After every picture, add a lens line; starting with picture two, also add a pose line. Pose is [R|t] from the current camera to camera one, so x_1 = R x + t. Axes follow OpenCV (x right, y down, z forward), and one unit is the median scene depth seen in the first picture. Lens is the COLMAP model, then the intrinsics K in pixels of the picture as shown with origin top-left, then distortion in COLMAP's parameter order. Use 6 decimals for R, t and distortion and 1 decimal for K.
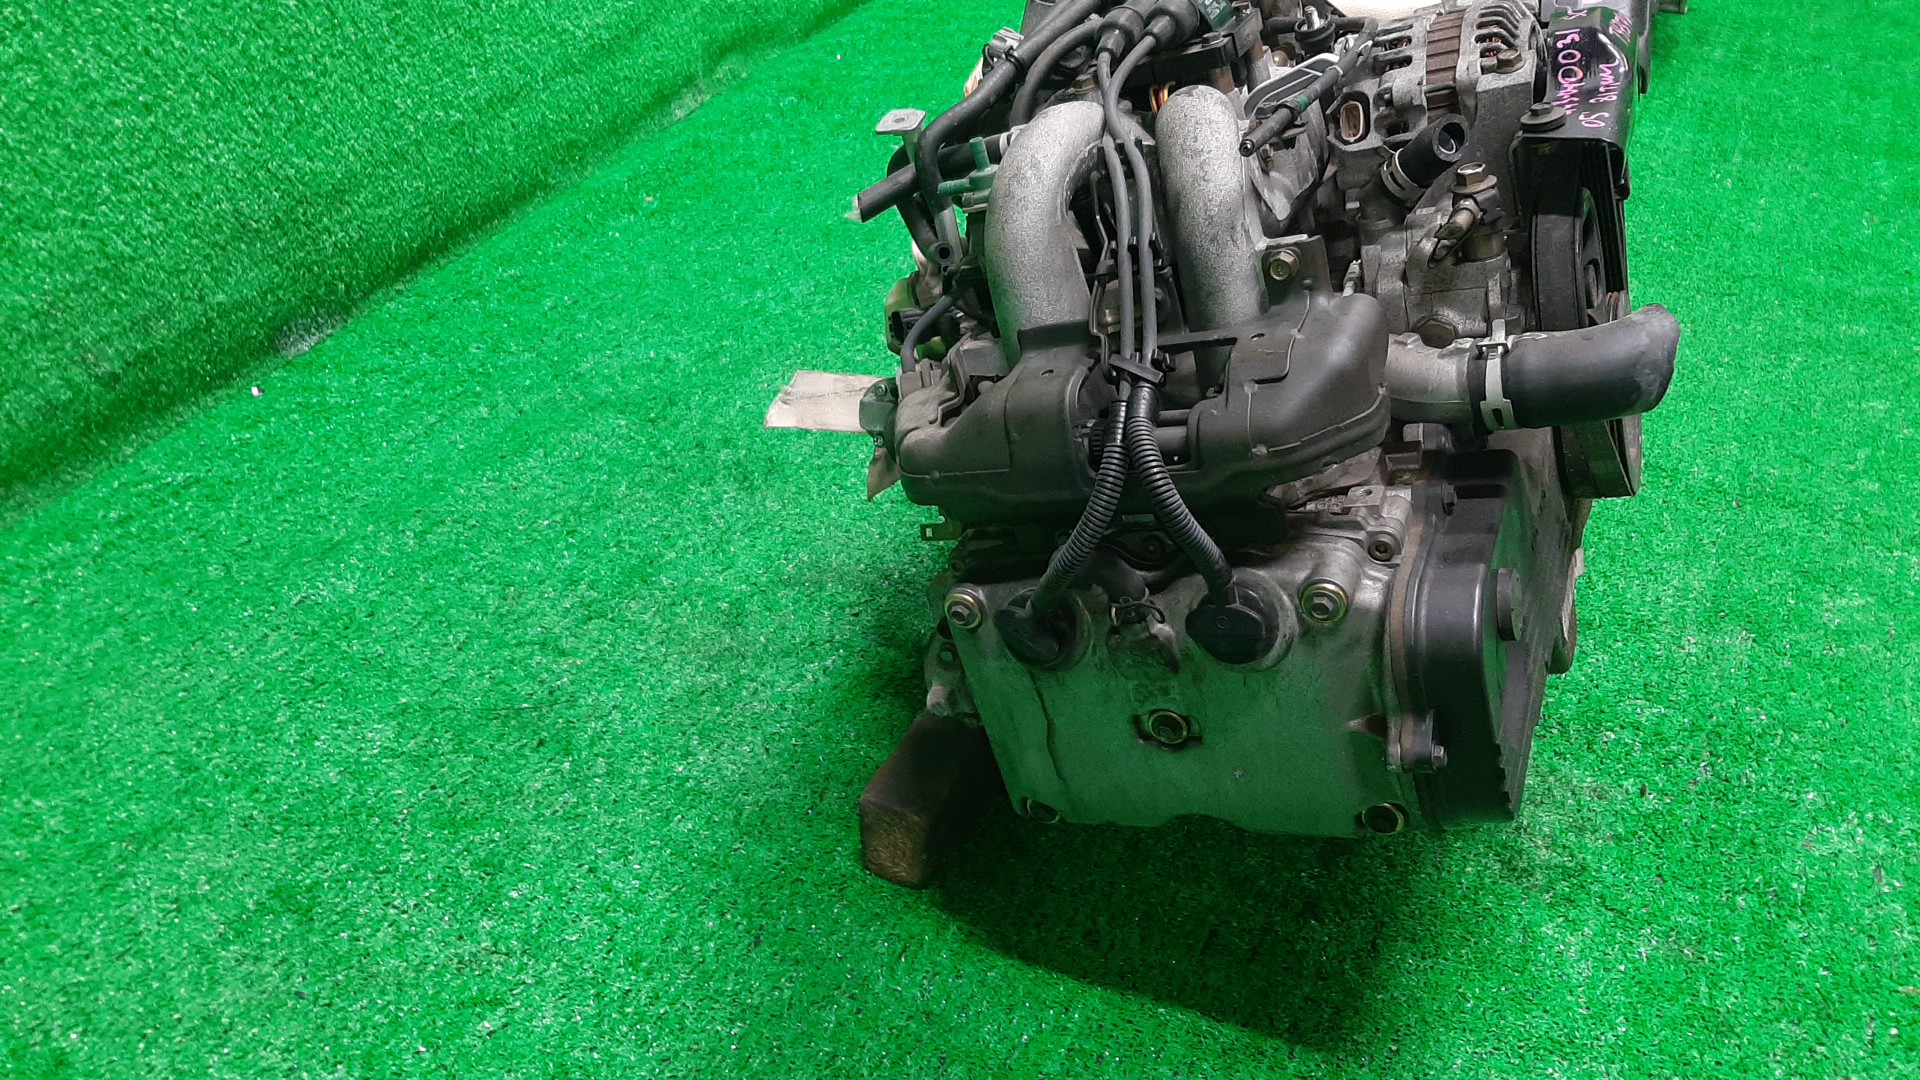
lens RADIAL K [[1492.2, 0, 960.0], [0, 1492.2, 540.0], [0, 0, 1]] dist [0.062522, -0.142518]
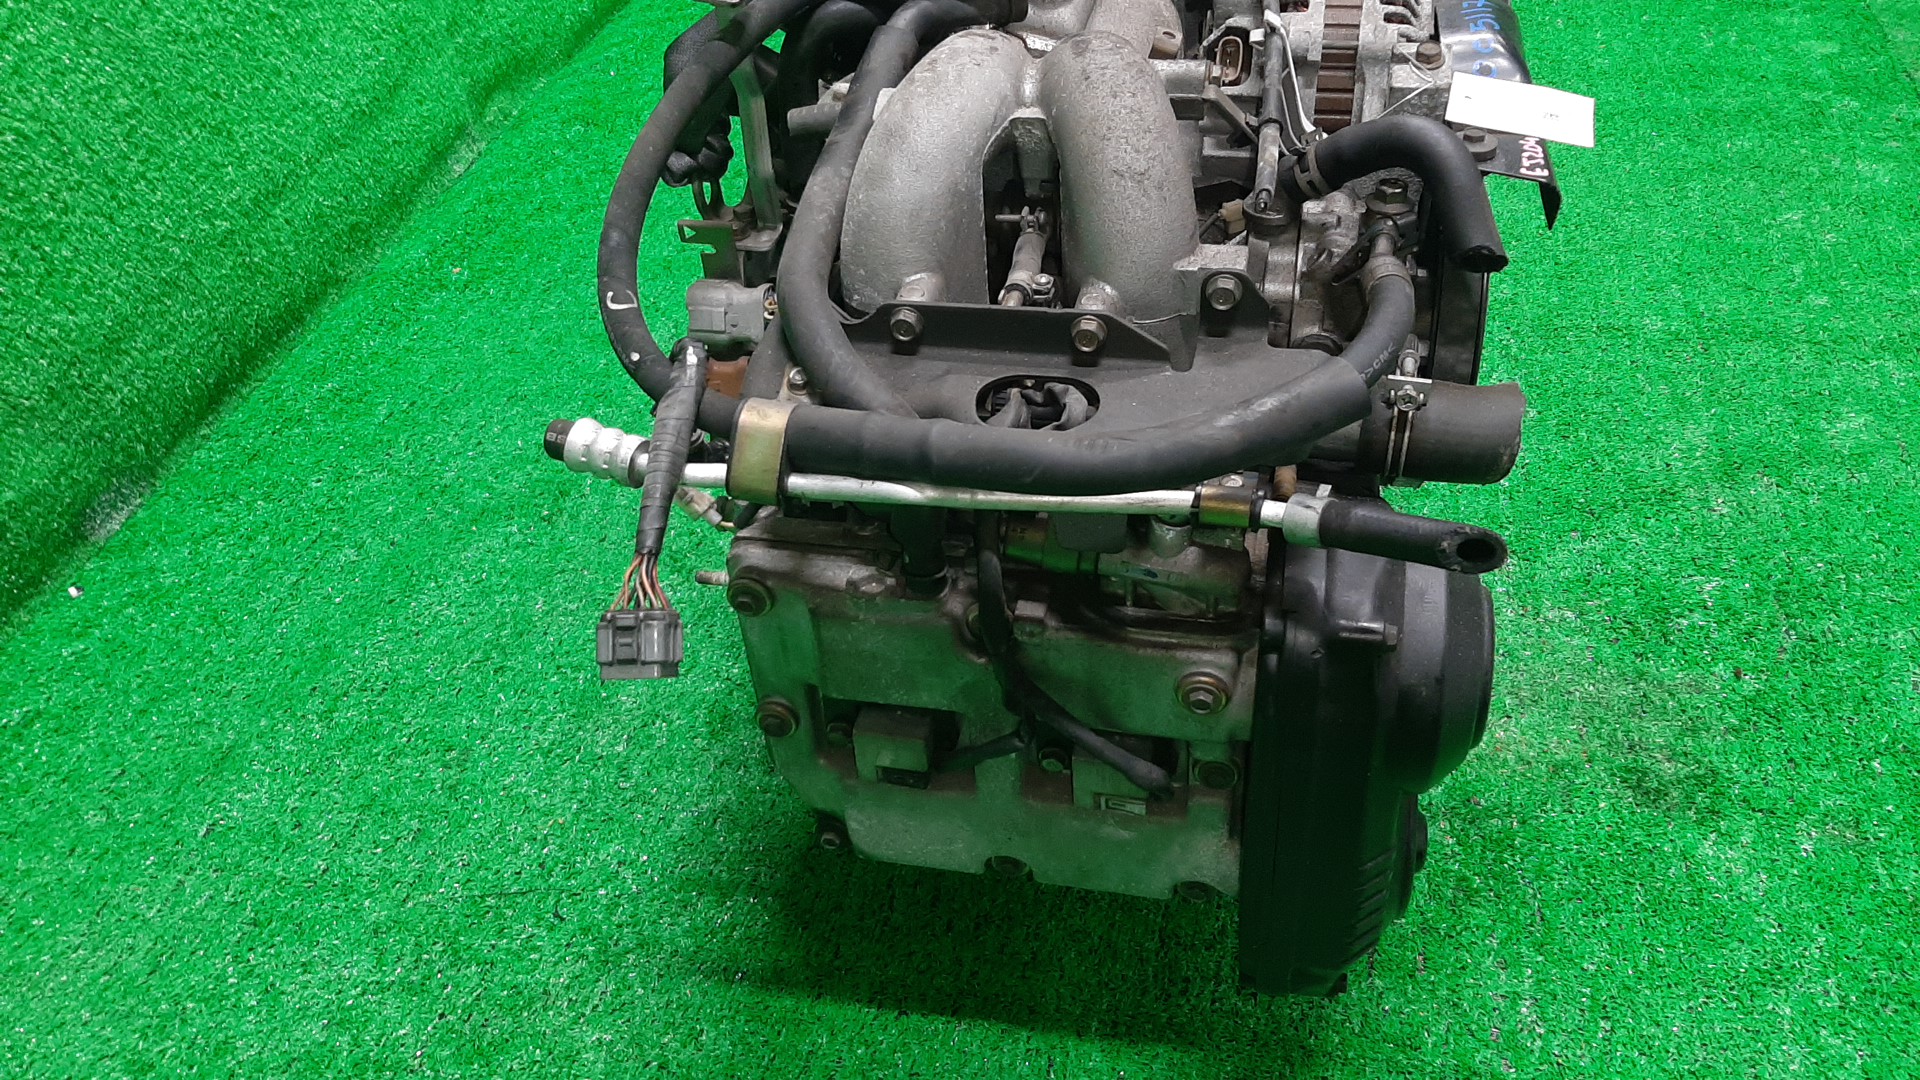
lens RADIAL K [[1492.2, 0, 960.0], [0, 1492.2, 540.0], [0, 0, 1]] dist [0.062522, -0.142518]
pose [[0.965043, -0.231922, 0.122085, -0.078607], [0.229151, 0.972708, 0.036458, -0.042539], [-0.127209, -0.007207, 0.991850, 0.089297]]
